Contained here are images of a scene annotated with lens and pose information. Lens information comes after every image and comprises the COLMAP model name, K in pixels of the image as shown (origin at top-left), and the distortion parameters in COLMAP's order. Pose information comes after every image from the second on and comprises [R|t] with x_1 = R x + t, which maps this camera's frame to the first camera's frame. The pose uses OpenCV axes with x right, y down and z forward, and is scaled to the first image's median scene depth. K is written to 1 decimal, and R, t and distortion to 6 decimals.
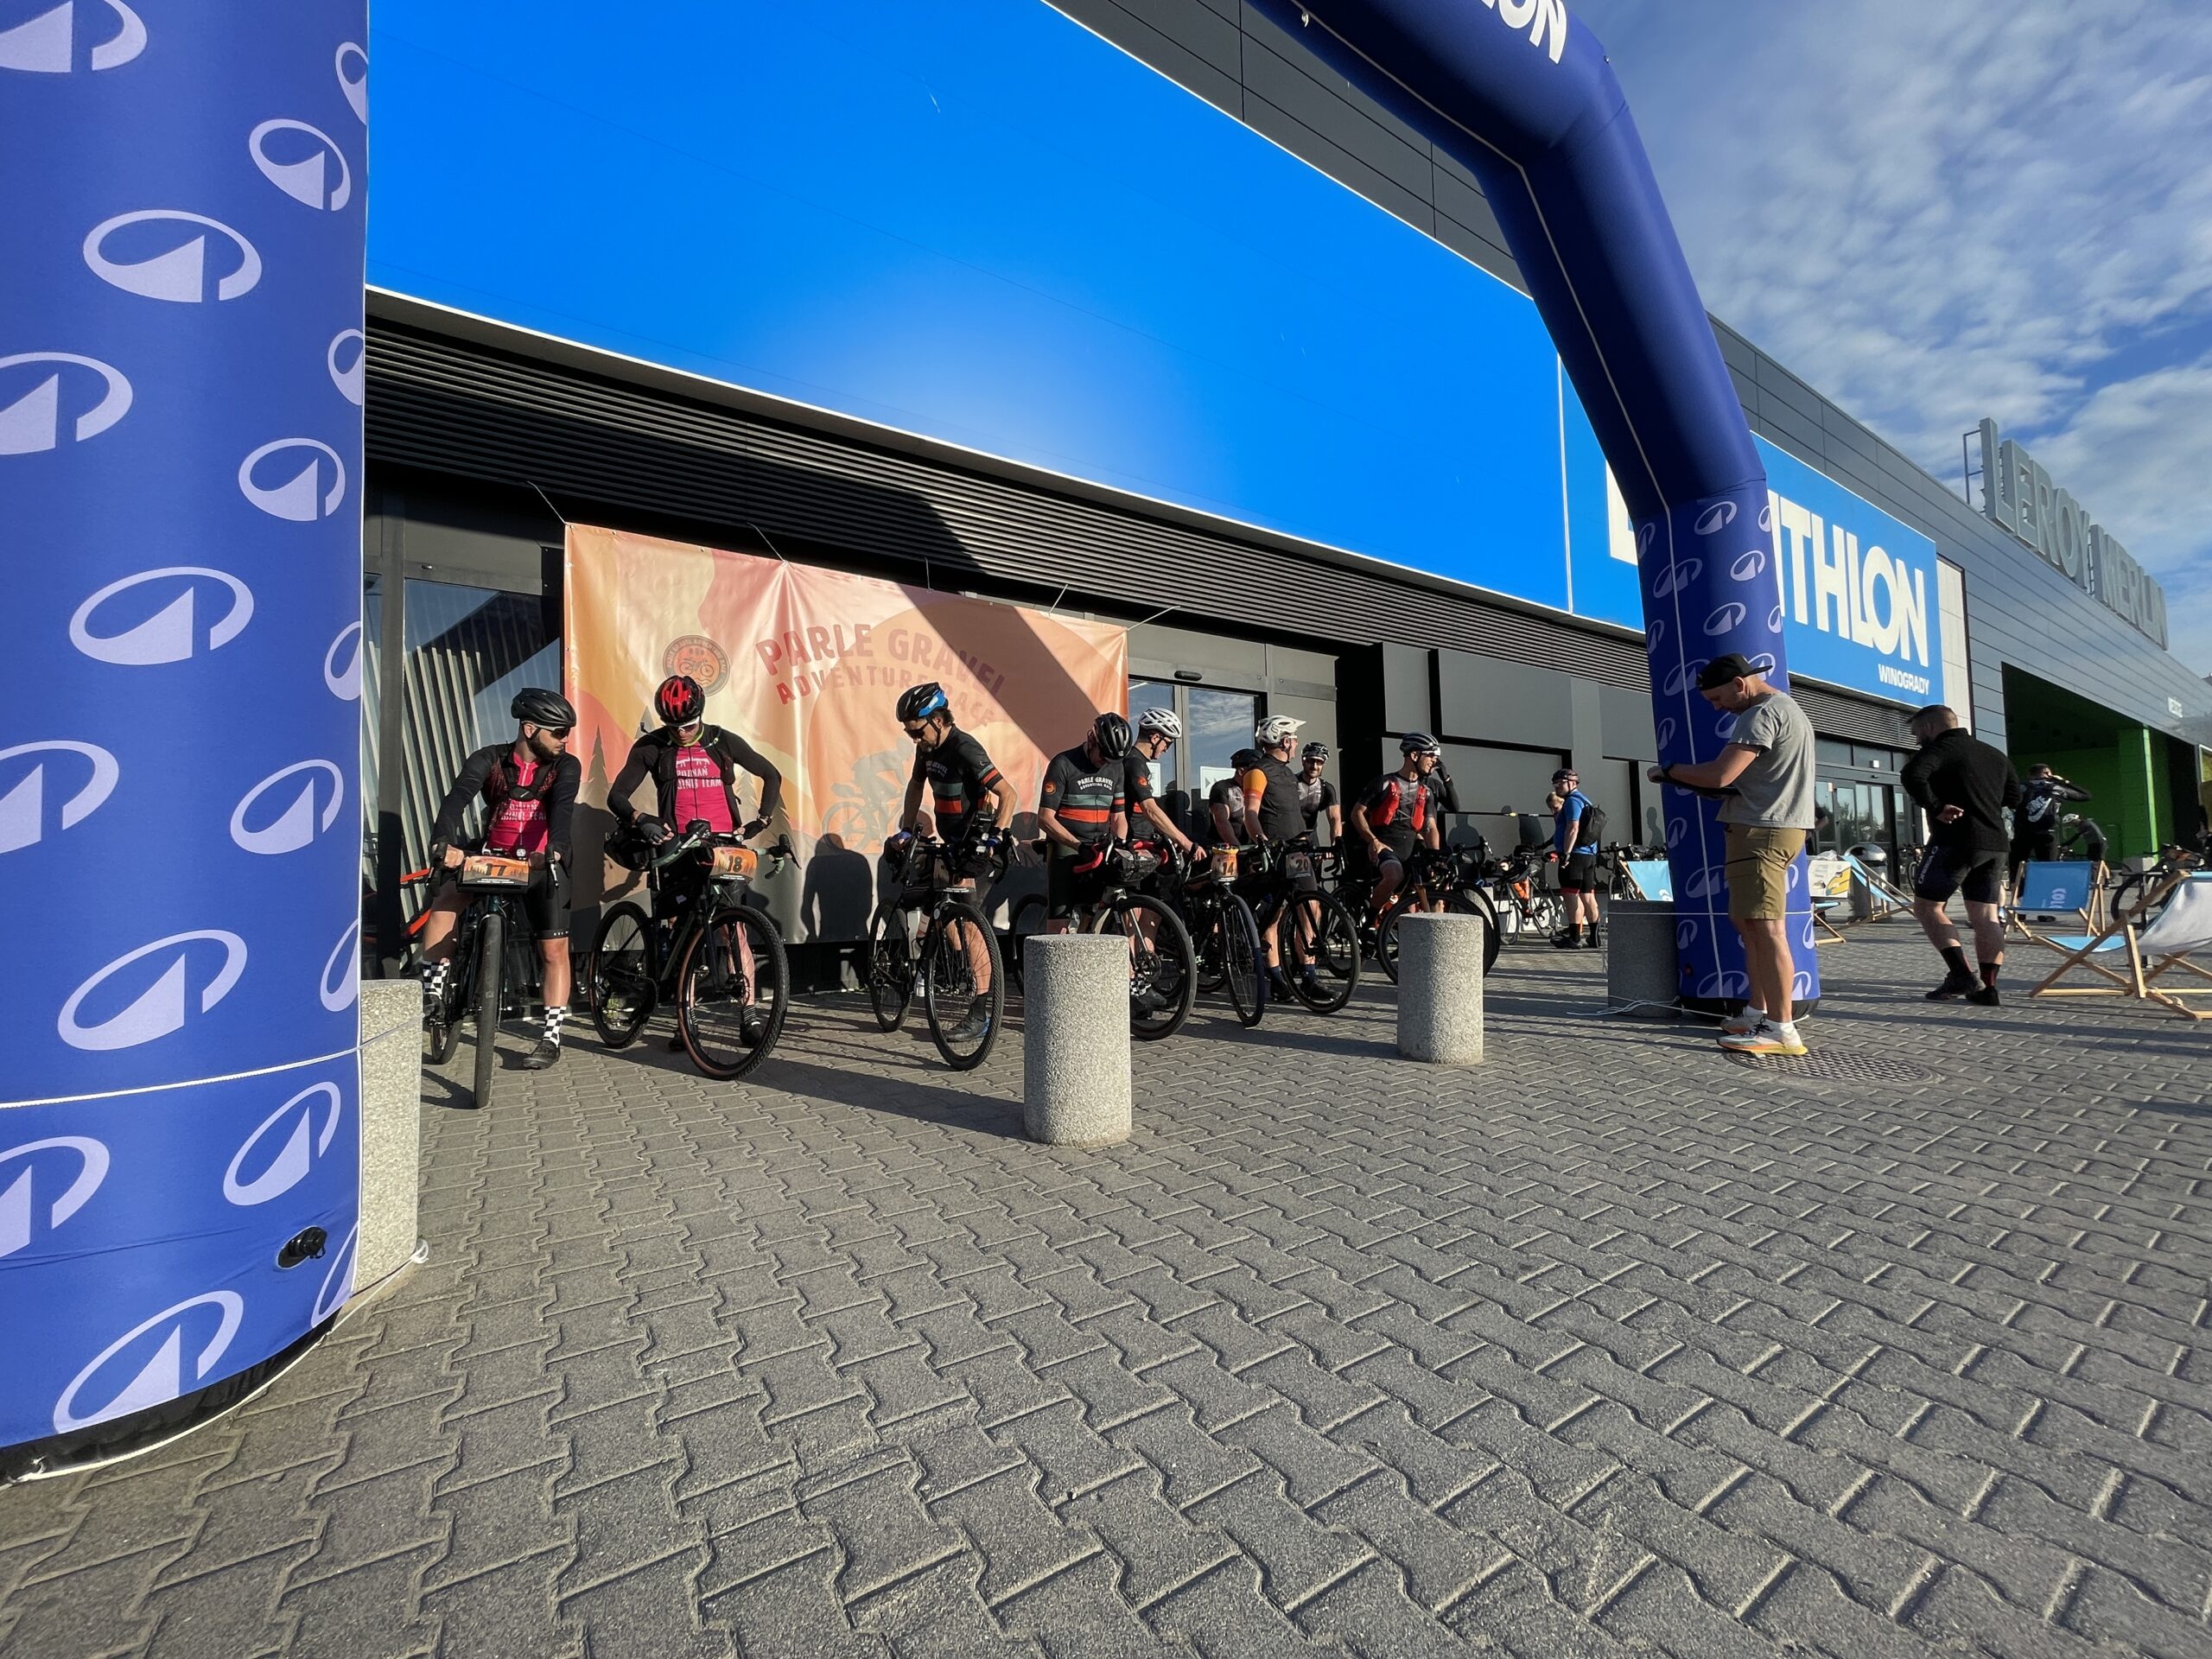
lens RADIAL K [[893.2, 0, 1099.0], [0, 893.2, 837.3], [0, 0, 1]] dist [0.002261, -0.002810]
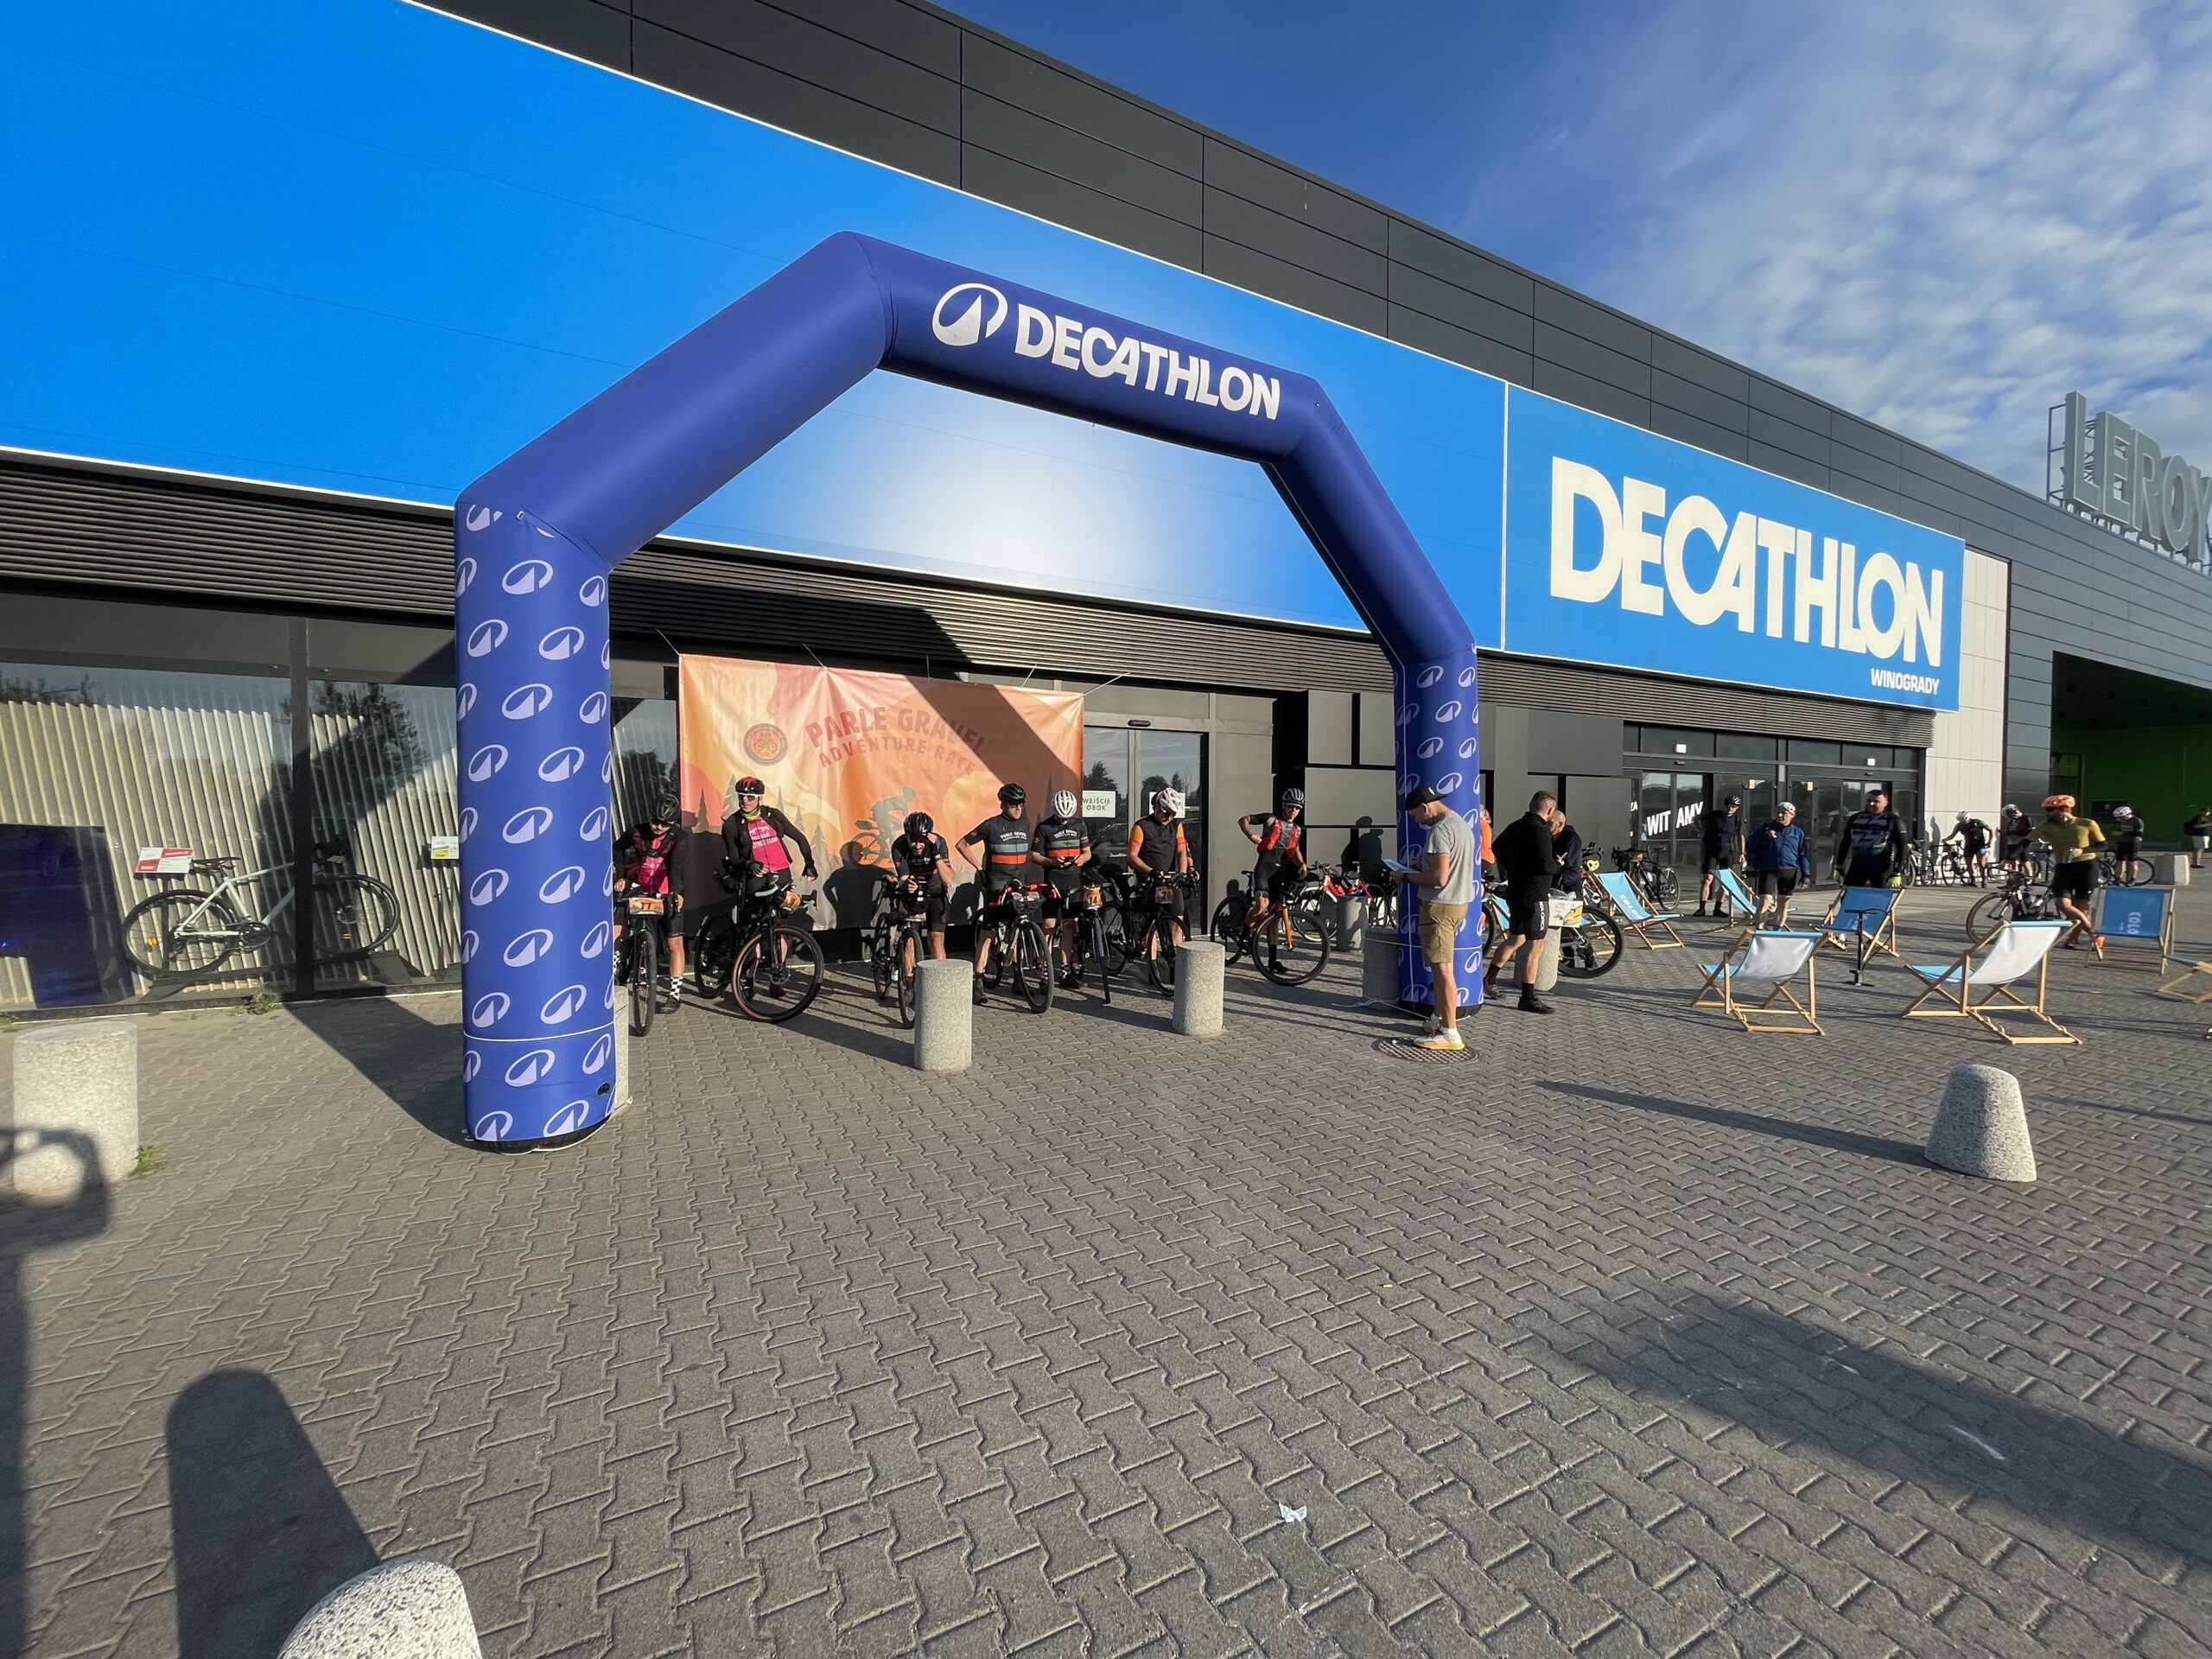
lens RADIAL K [[892.9, 0, 1098.5], [0, 892.9, 835.6], [0, 0, 1]] dist [0.001219, -0.000135]
pose [[0.994811, 0.028558, -0.097648, 0.296417], [-0.022033, 0.997492, 0.067262, -0.181046], [0.099324, -0.064762, 0.992945, -0.508301]]
